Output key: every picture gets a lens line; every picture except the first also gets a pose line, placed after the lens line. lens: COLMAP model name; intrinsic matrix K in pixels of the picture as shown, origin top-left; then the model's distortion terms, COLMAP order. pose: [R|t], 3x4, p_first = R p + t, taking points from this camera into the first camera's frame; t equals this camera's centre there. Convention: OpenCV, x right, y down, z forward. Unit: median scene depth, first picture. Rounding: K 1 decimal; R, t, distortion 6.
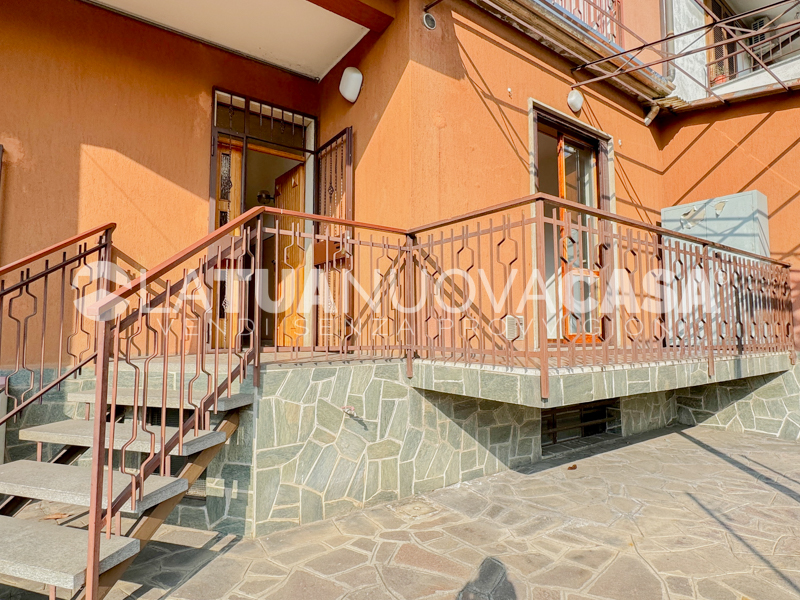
lens RADIAL K [[427.5, 0, 391.5], [0, 427.5, 299.1], [0, 0, 1]] dist [-0.001445, 0.000797]
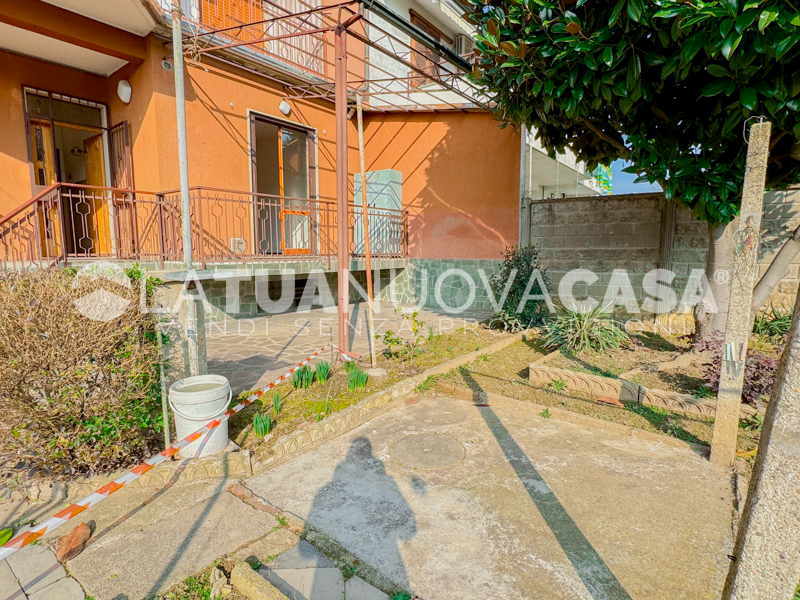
lens RADIAL K [[427.5, 0, 399.0], [0, 427.5, 297.8], [0, 0, 1]] dist [-0.001445, 0.000797]
pose [[0.963276, -0.028859, 0.266958, 0.426415], [-0.020828, 0.983182, 0.181439, -0.054447], [-0.267704, -0.180336, 0.946474, -0.887326]]
